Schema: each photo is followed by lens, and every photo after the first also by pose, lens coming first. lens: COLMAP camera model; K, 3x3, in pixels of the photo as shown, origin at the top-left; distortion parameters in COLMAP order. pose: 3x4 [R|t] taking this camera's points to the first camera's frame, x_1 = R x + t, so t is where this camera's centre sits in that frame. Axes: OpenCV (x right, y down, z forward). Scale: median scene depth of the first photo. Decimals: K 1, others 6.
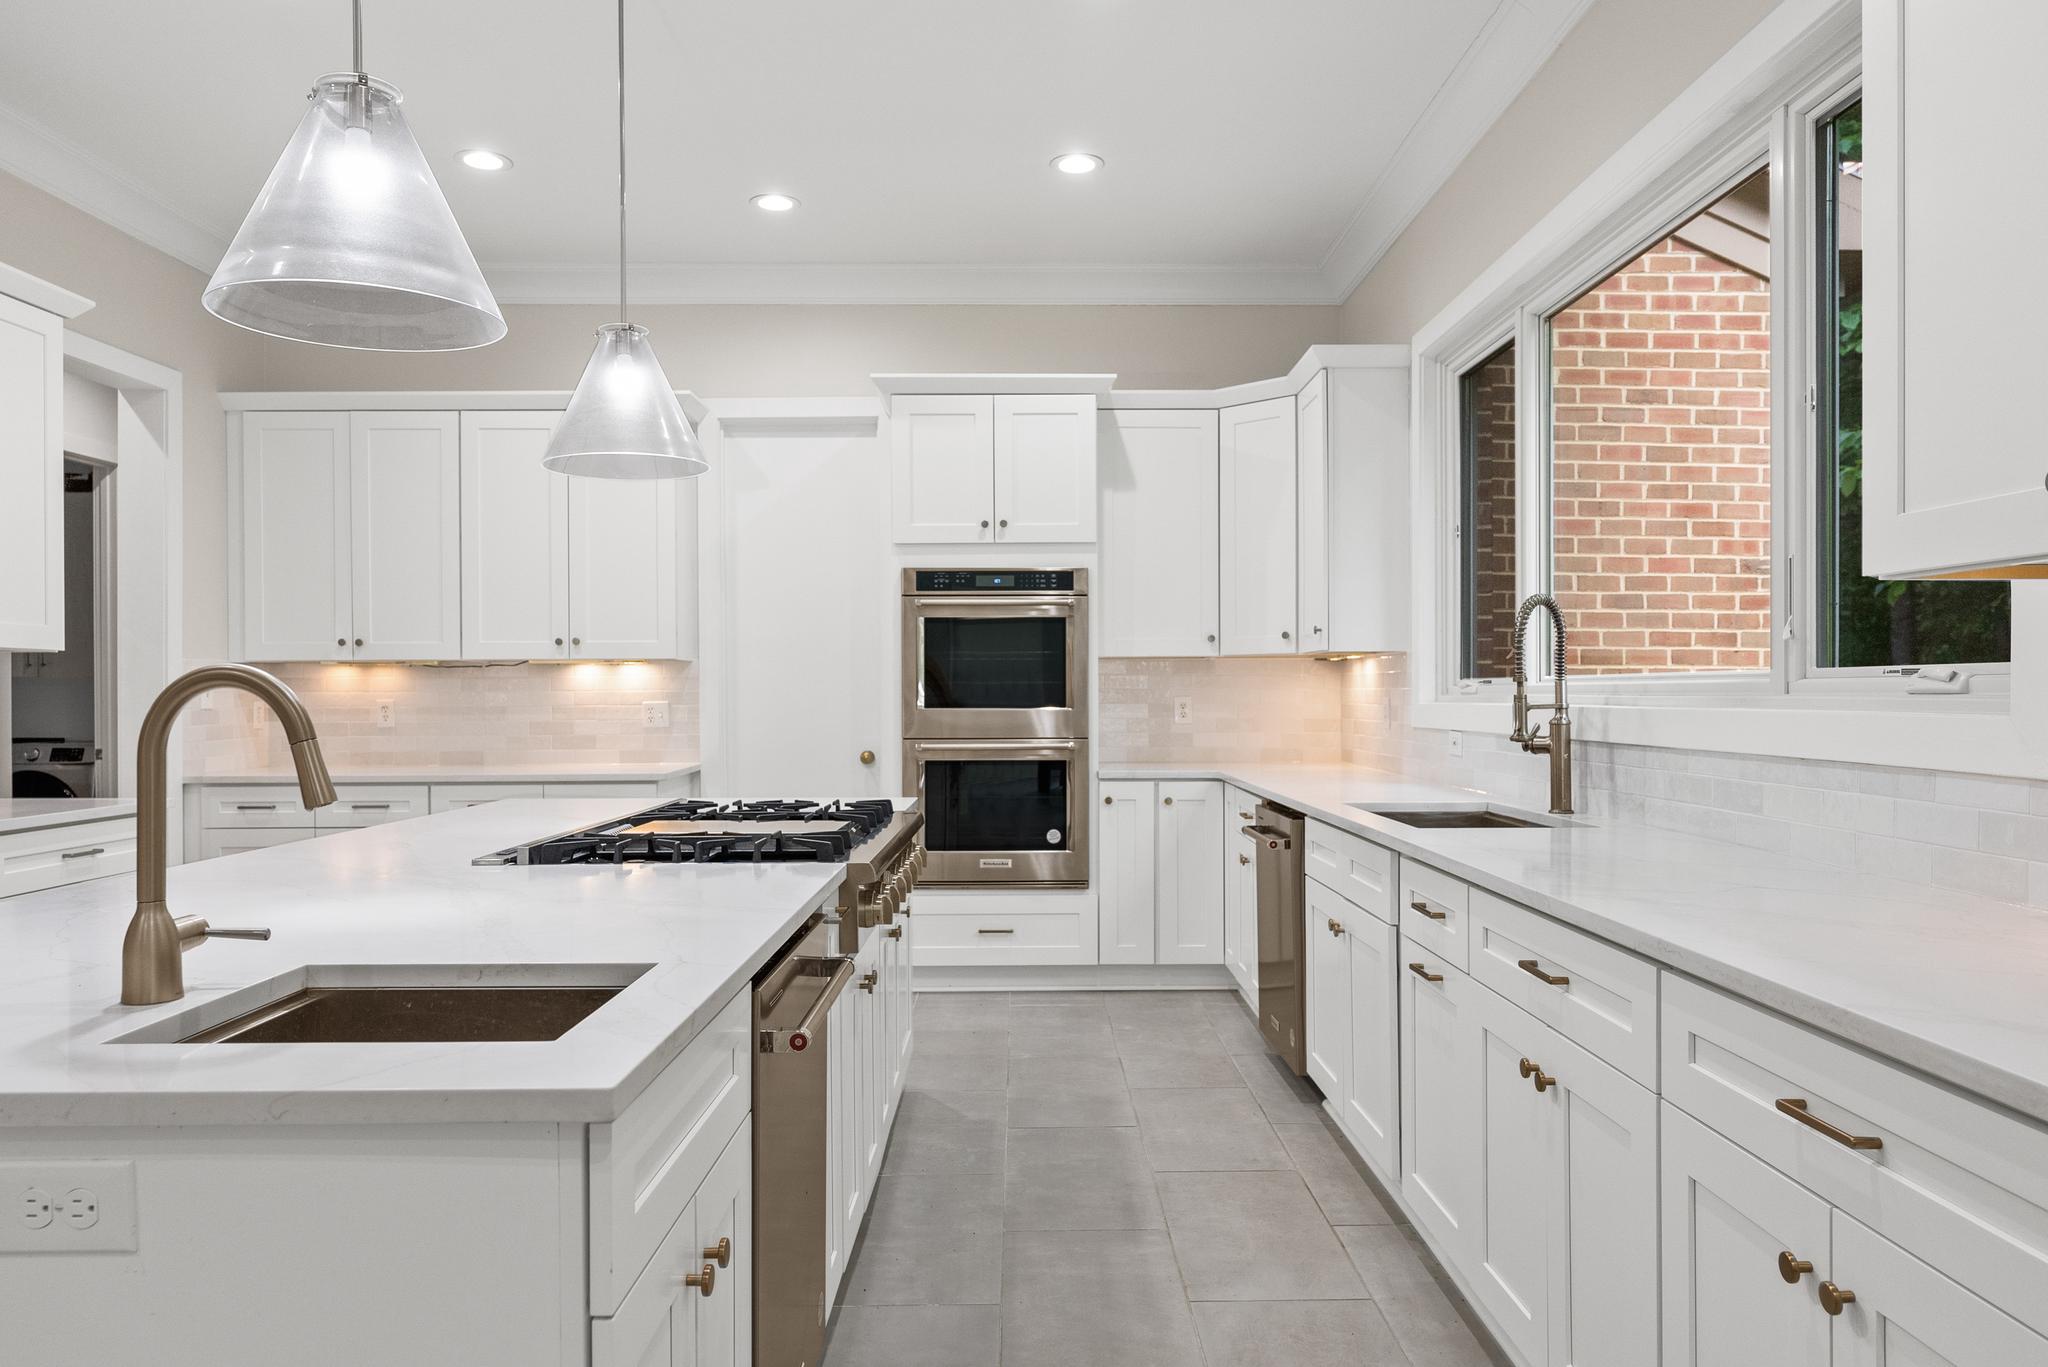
lens RADIAL K [[1368.1, 0, 1031.4], [0, 1368.1, 683.0], [0, 0, 1]] dist [-0.004049, 0.000175]
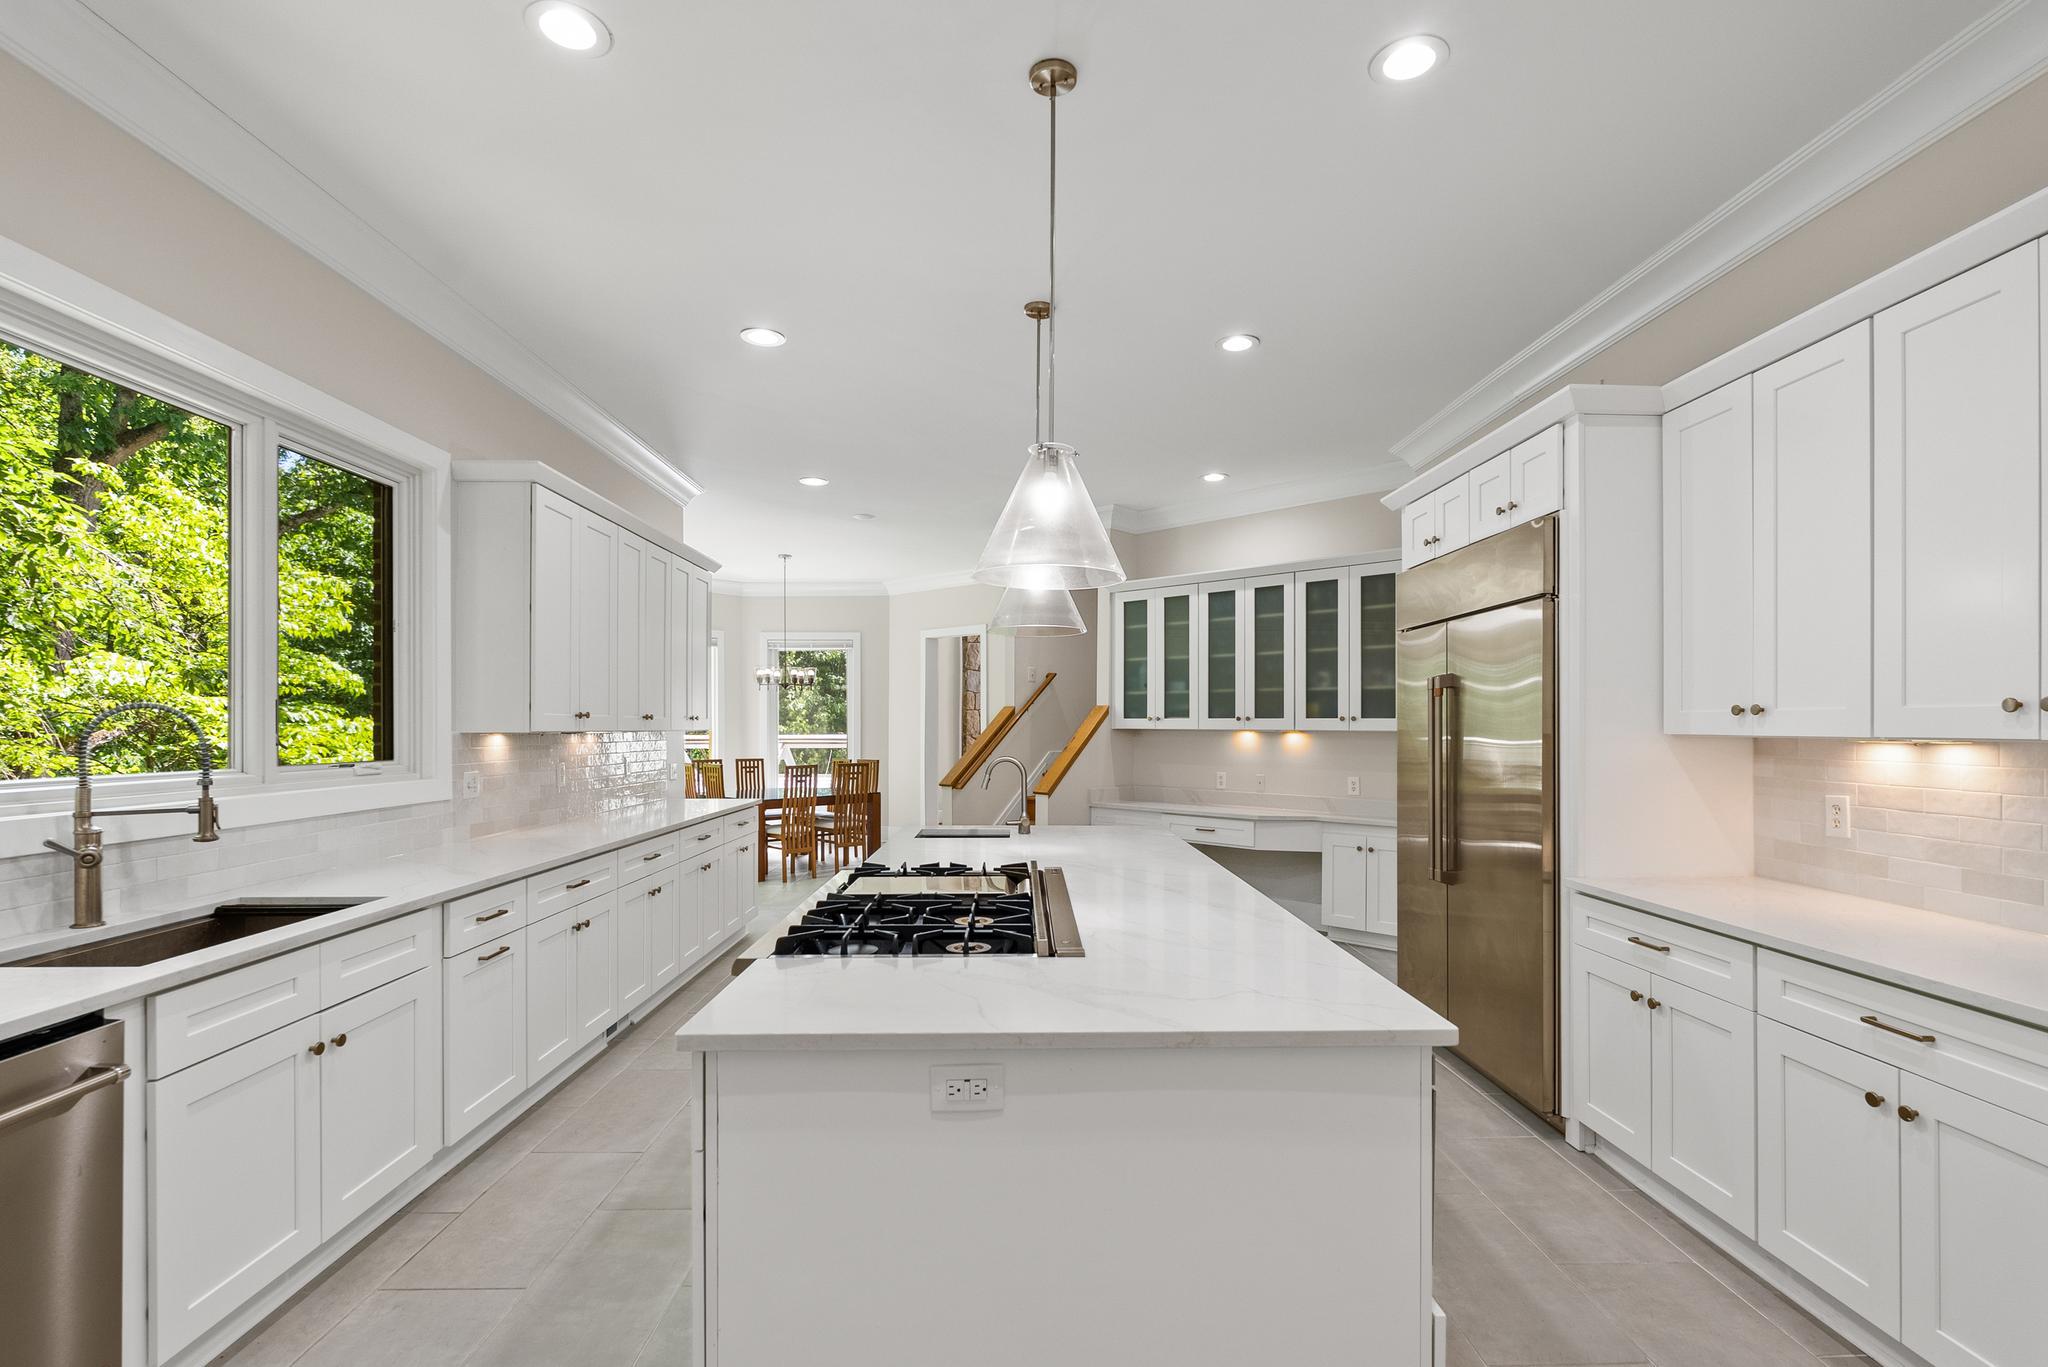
lens RADIAL K [[943.5, 0, 1037.0], [0, 943.5, 718.7], [0, 0, 1]] dist [-0.003477, -0.000002]
pose [[-0.999843, 0.003085, -0.017424, -0.167328], [0.003306, 0.999914, -0.012702, -0.025200], [0.017383, -0.012758, -0.999768, 1.066784]]
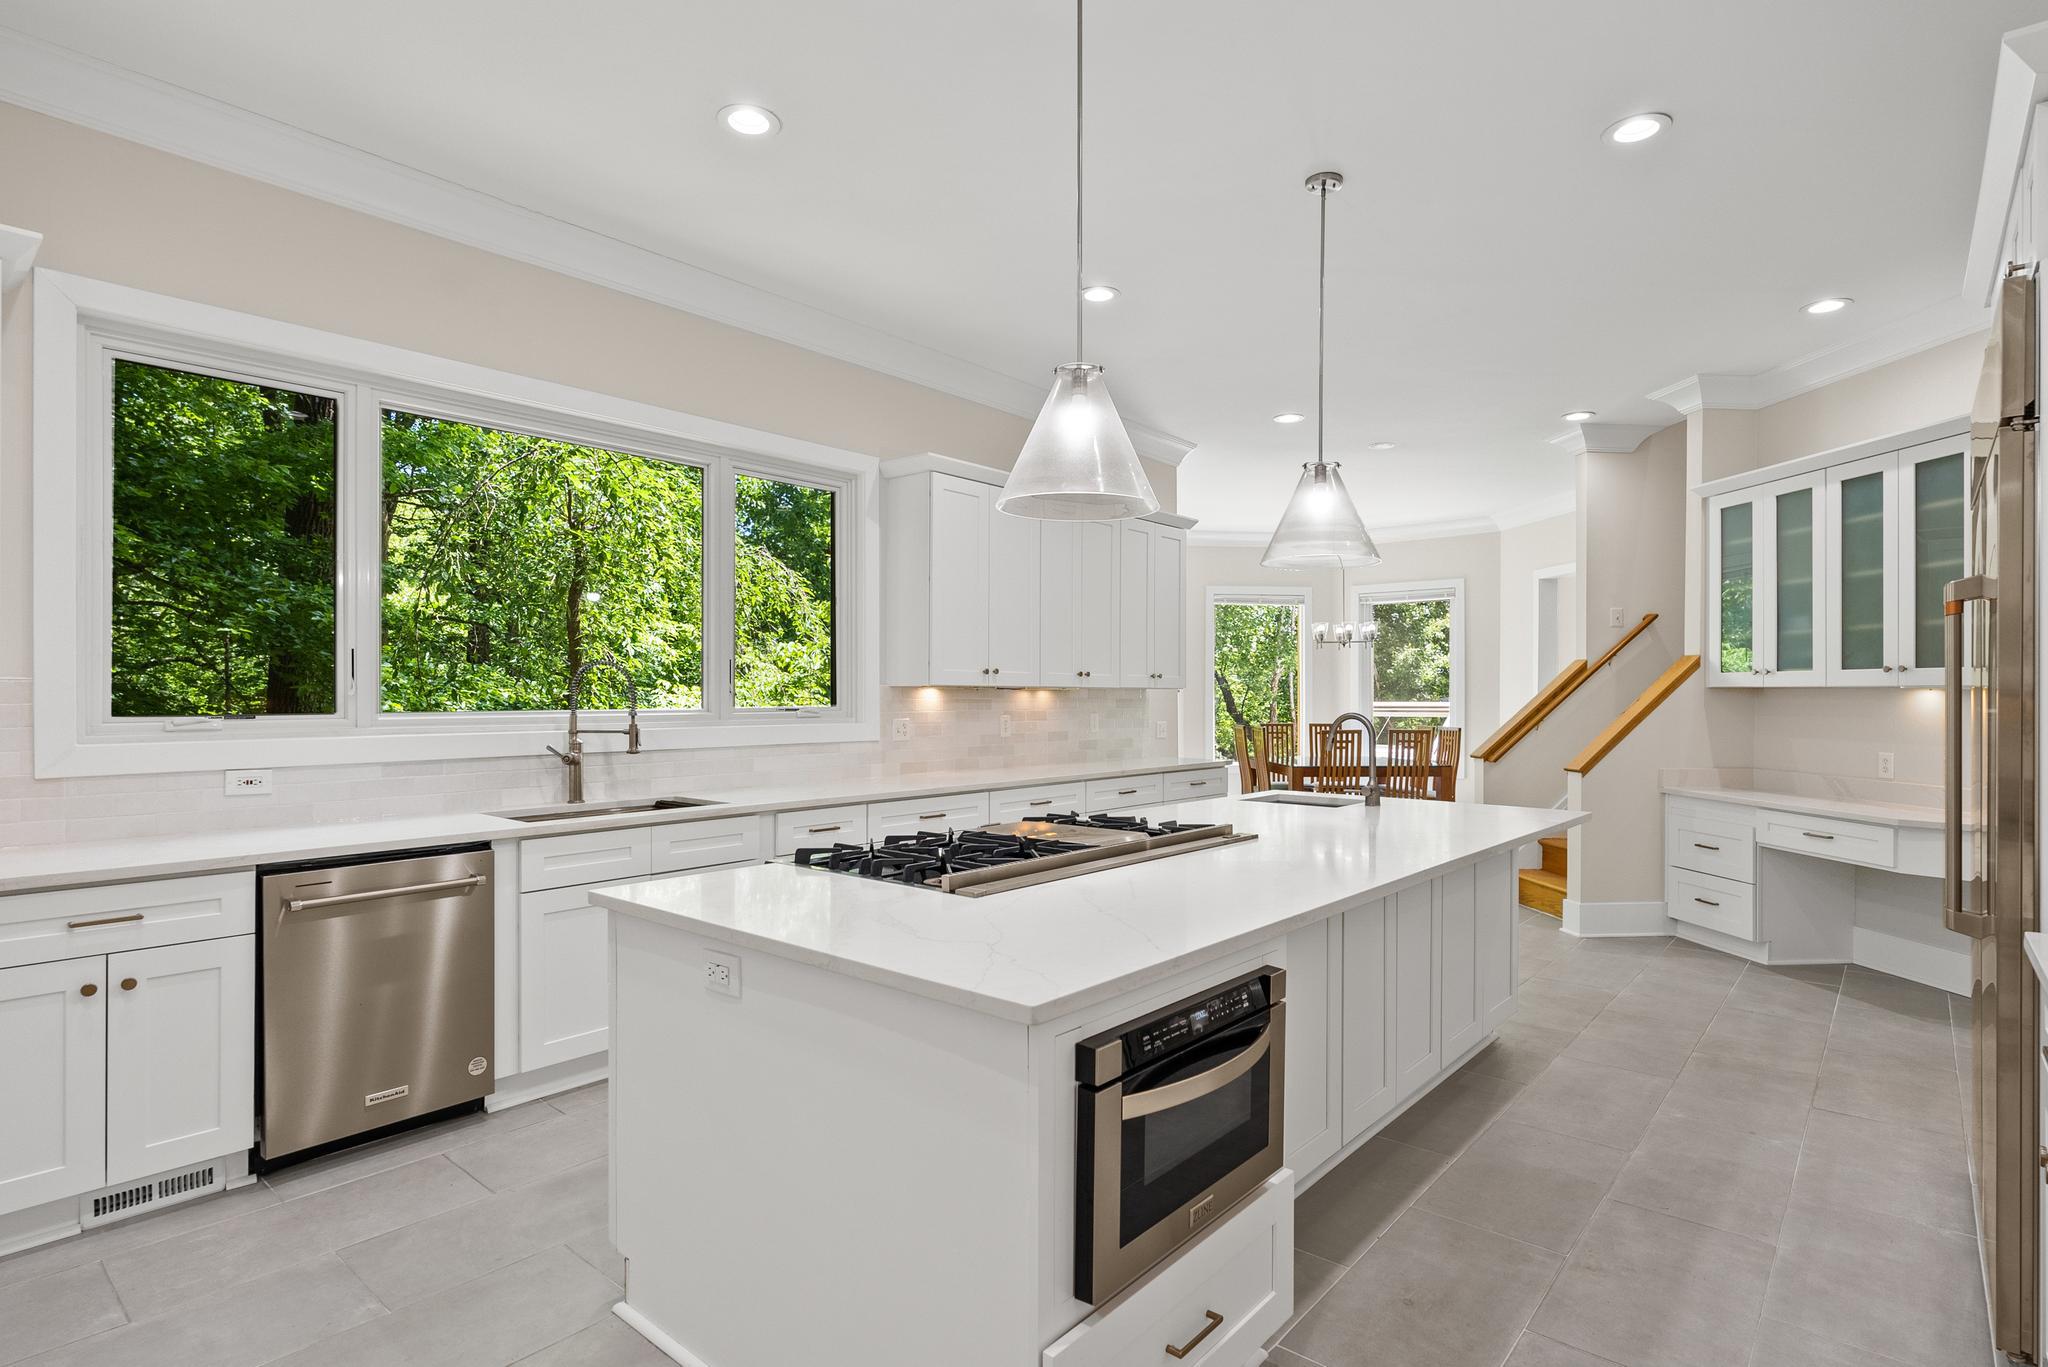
lens RADIAL K [[1040.8, 0, 1027.9], [0, 1040.8, 694.0], [0, 0, 1]] dist [-0.000471, 0.000286]
pose [[-0.755000, 0.002637, 0.655720, -0.470518], [-0.002551, 0.999973, -0.006959, -0.011434], [-0.655720, -0.006927, -0.754972, 0.983758]]
